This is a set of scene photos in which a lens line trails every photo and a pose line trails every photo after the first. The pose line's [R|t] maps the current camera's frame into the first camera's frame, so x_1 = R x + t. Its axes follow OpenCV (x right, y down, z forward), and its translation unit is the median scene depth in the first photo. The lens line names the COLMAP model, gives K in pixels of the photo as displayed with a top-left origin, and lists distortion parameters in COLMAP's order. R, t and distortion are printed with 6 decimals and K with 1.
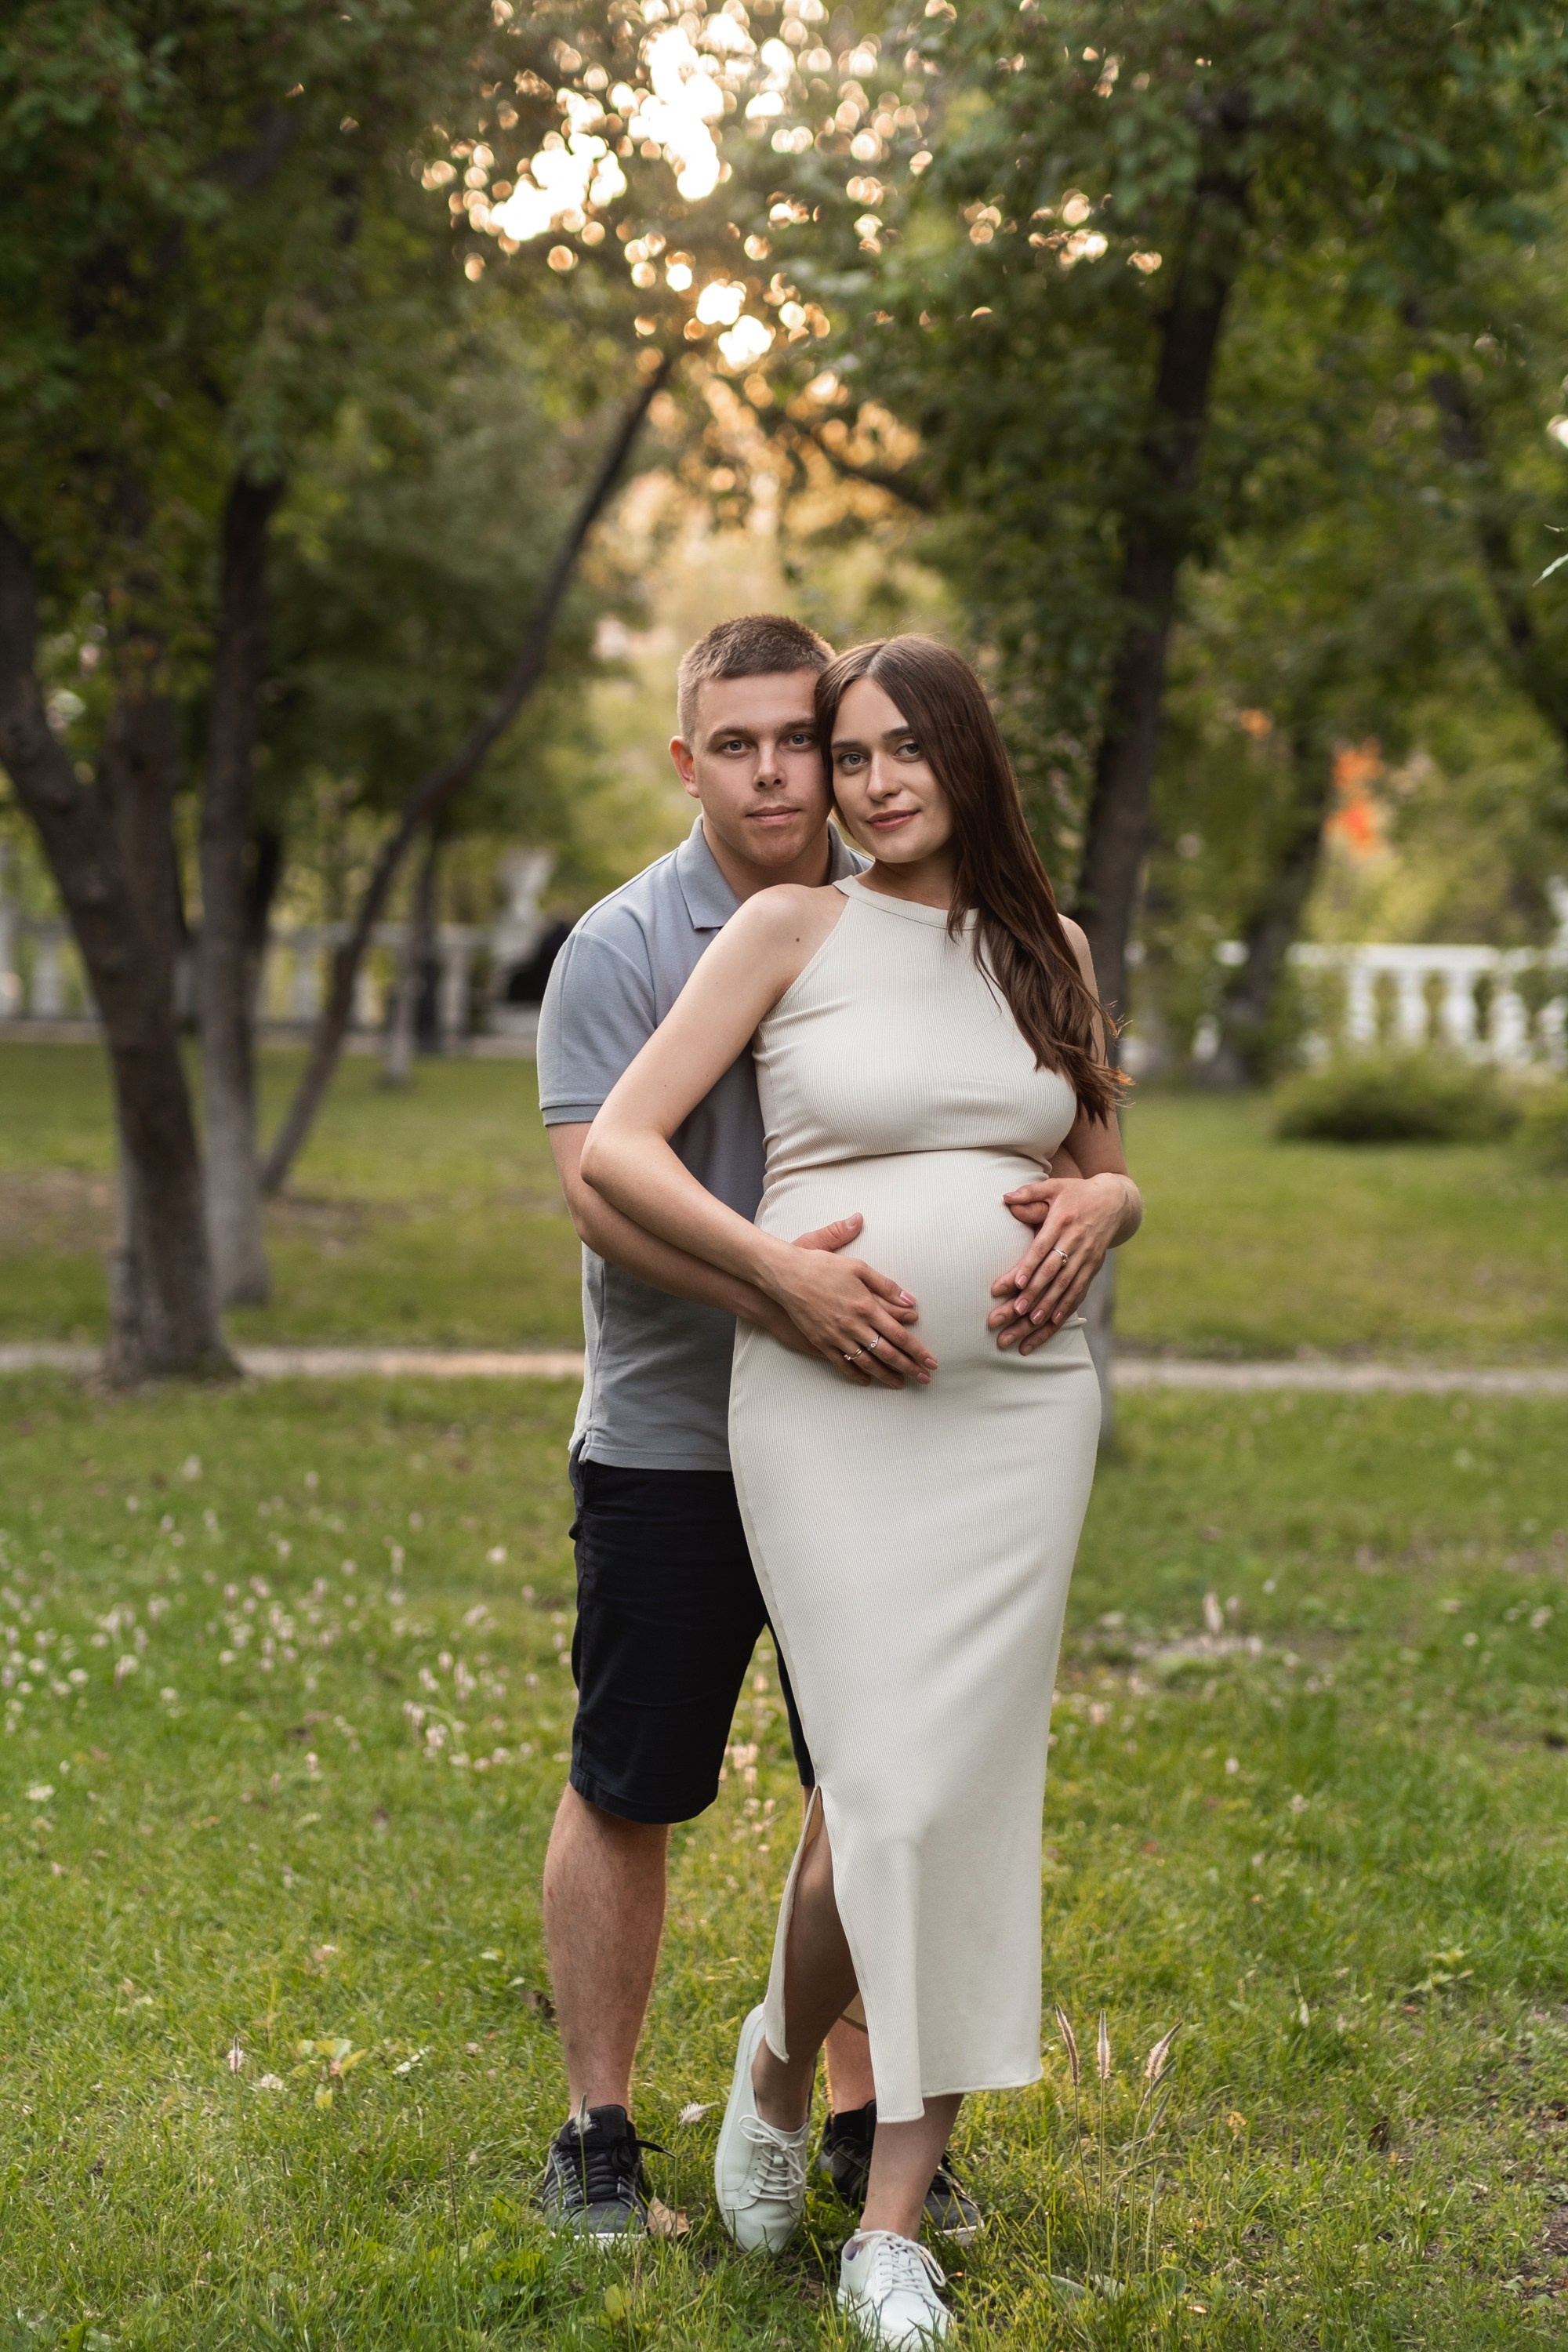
lens RADIAL K [[5678.4, 0, 785.9], [0, 5678.4, 1179.3], [0, 0, 1]] dist [0.340723, -0.790325]
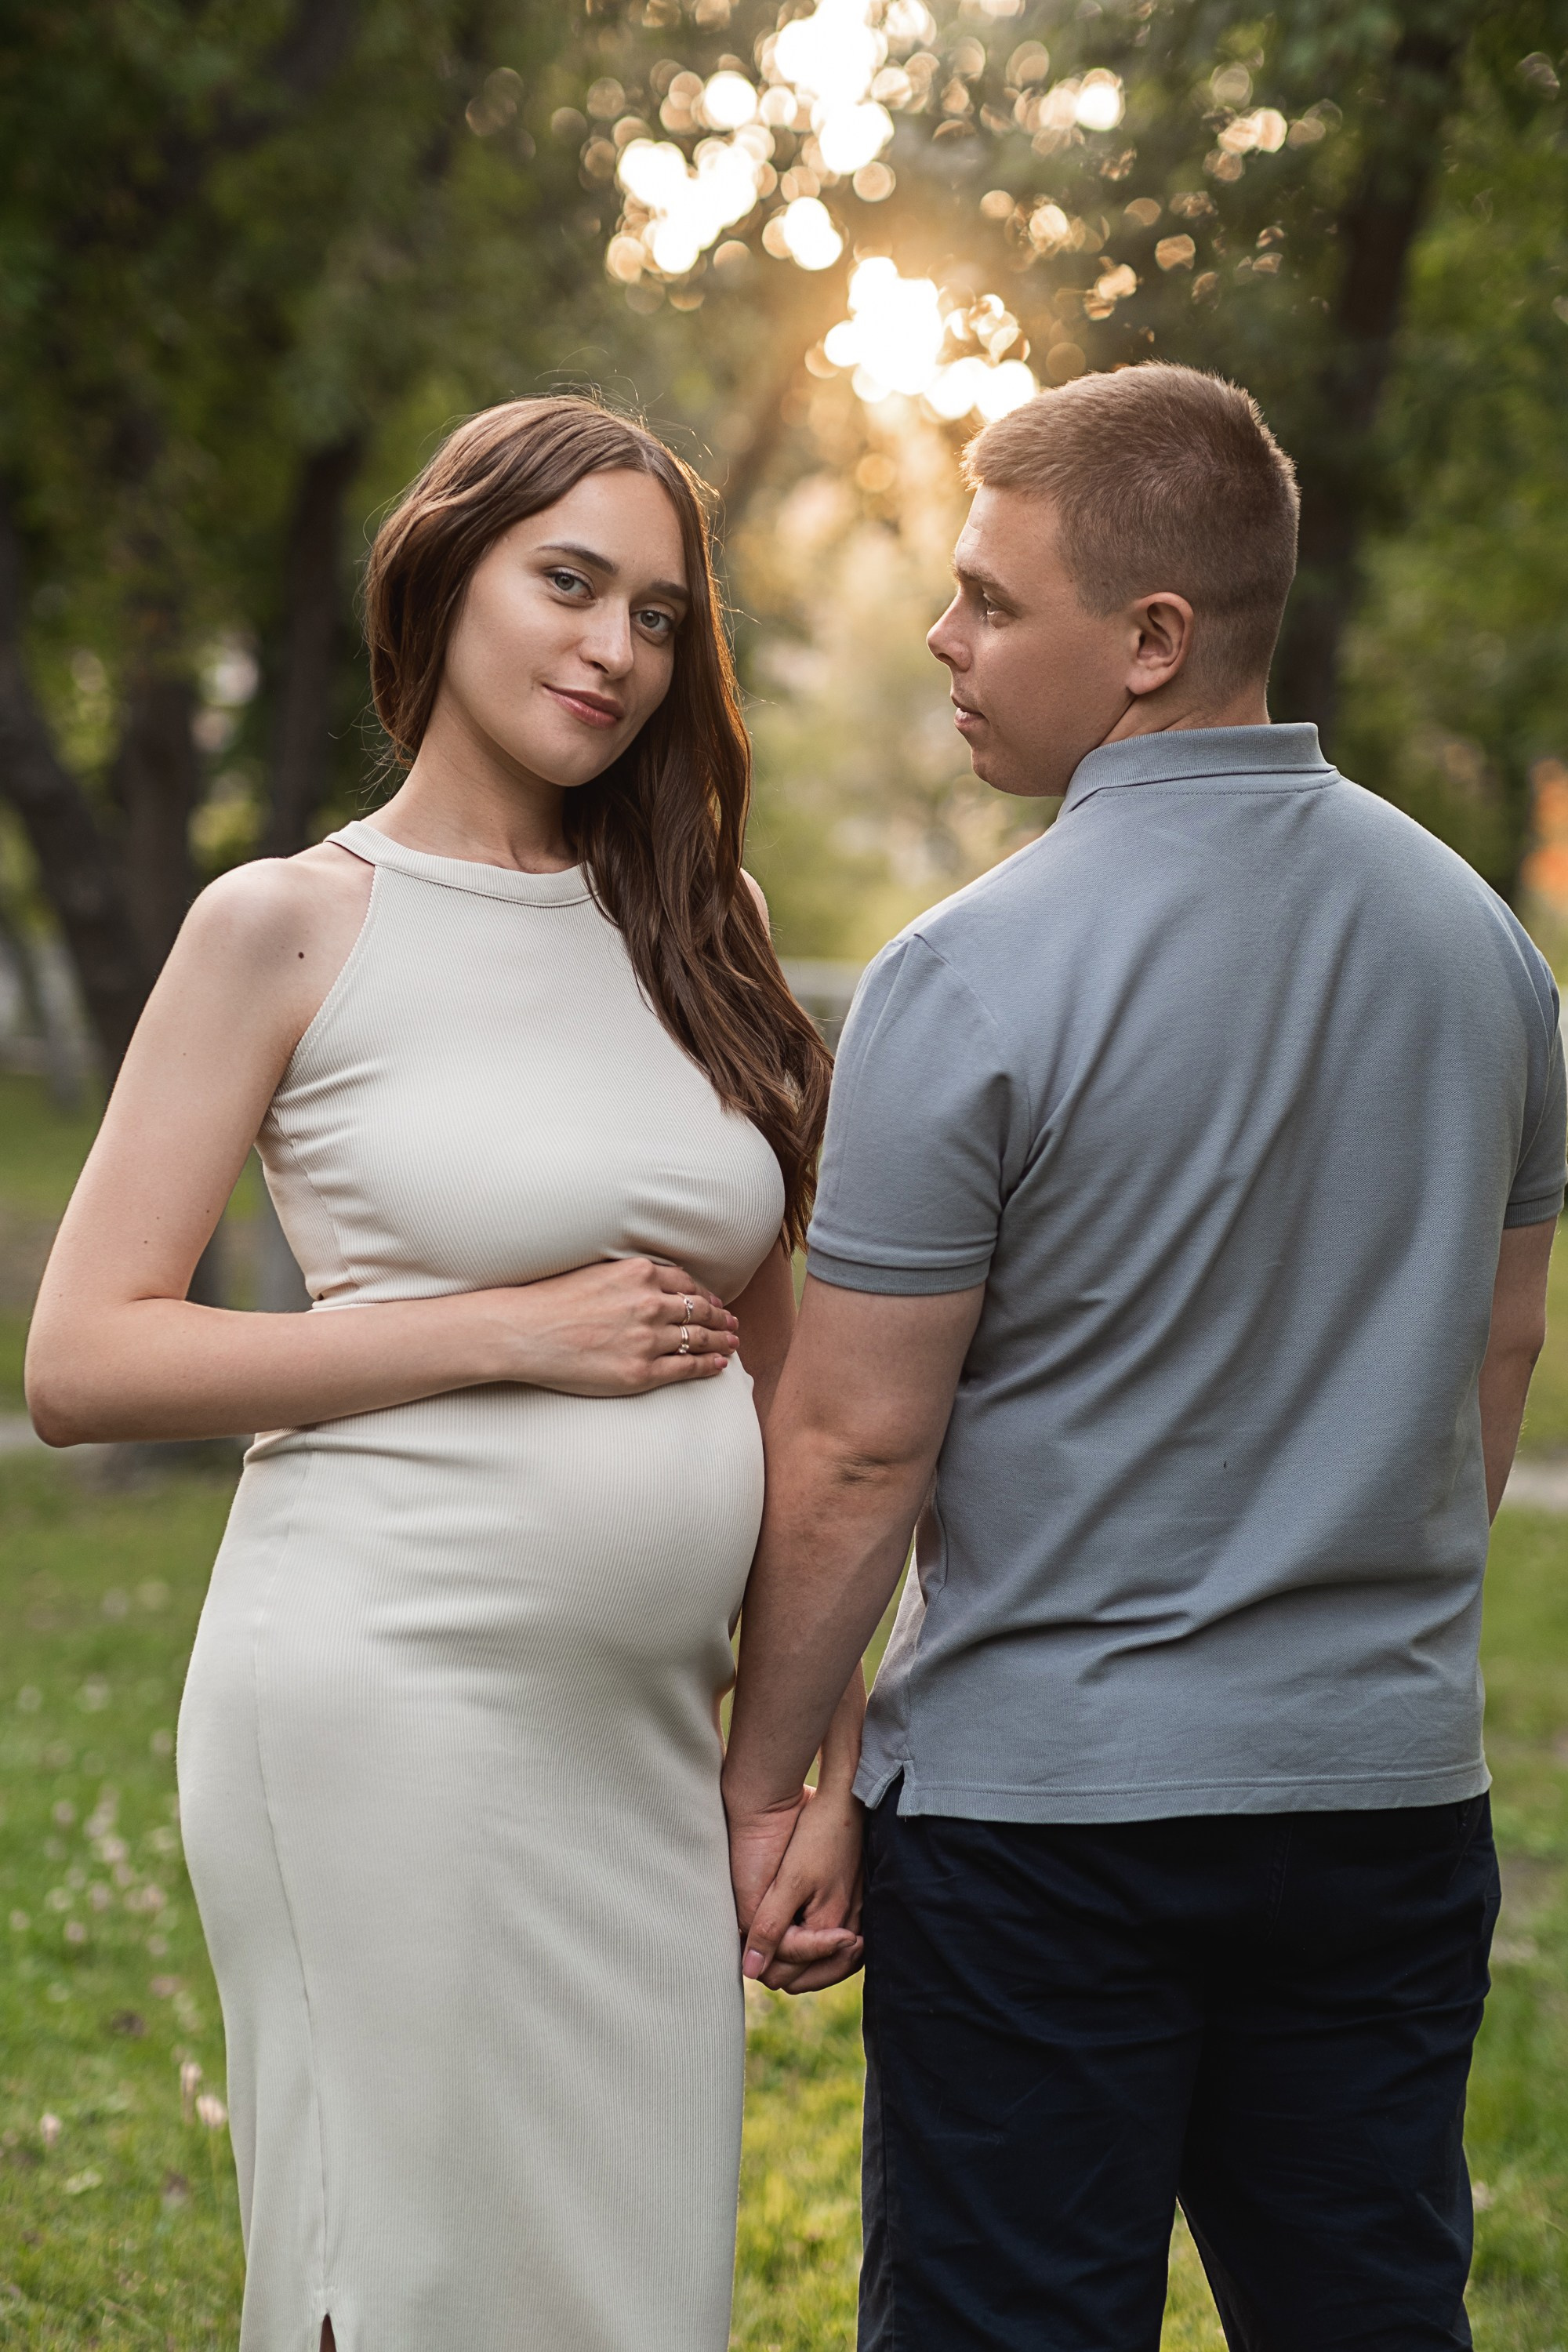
lens RADIAL K [[5678.4, 0, 785.9], [0, 5678.4, 1179.3], [0, 0, 1]] dist [0.340723, -0.790325]
pose [[0.999211, 0.020480, -0.034020, 0.013954], [-0.020755, 0.999755, -0.007747, -0.004917], [0.033853, 0.008447, 0.999391, 0.153317]]
